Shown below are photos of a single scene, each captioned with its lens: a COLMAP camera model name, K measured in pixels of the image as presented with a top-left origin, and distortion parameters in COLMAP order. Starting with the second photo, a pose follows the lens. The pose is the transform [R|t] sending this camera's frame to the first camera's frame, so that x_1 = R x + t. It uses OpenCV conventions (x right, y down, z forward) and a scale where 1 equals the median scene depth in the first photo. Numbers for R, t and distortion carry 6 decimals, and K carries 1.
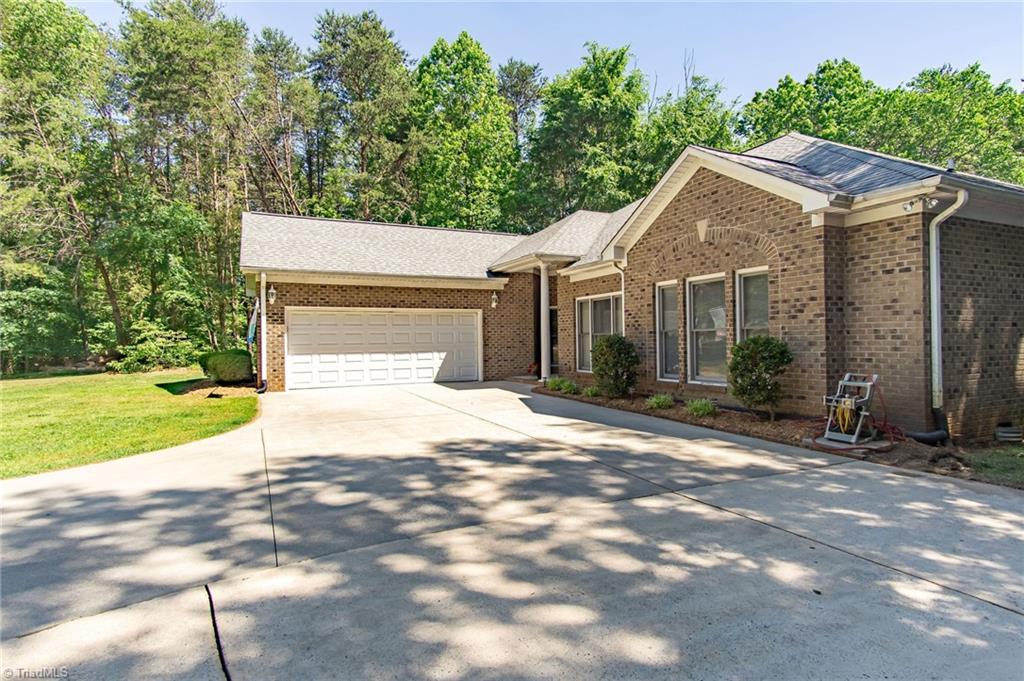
lens RADIAL K [[538.5, 0, 517.5], [0, 538.5, 337.3], [0, 0, 1]] dist [-0.003792, 0.005794]
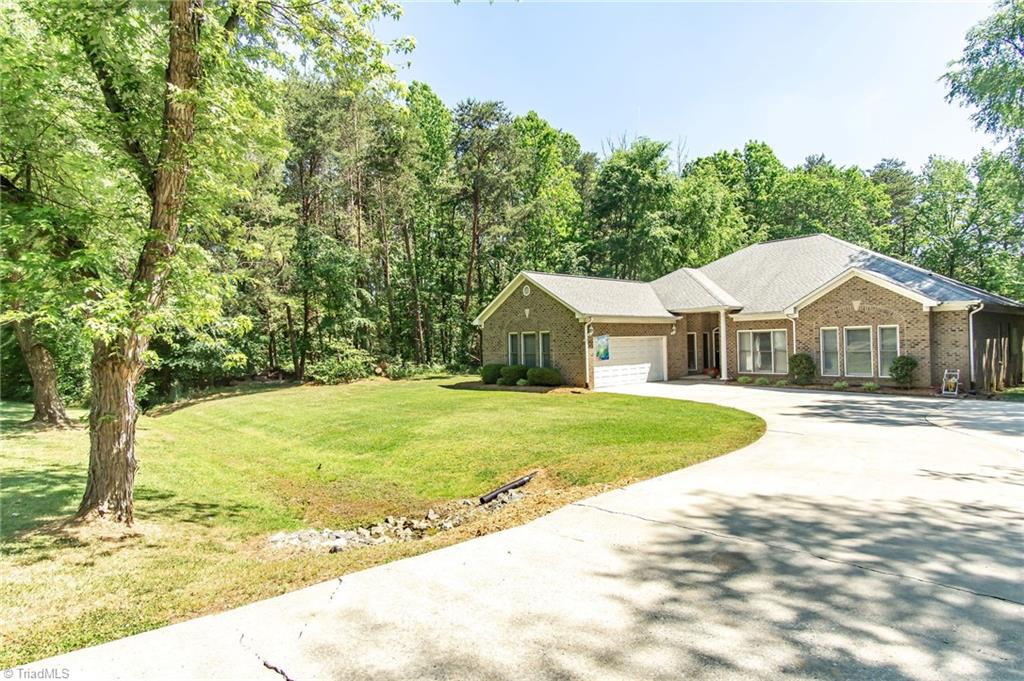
lens RADIAL K [[538.5, 0, 519.4], [0, 538.5, 346.3], [0, 0, 1]] dist [-0.003792, 0.005794]
pose [[0.965758, -0.012366, 0.259151, -1.038120], [0.010039, 0.999897, 0.010303, -0.047594], [-0.259252, -0.007349, 0.965782, -0.502233]]
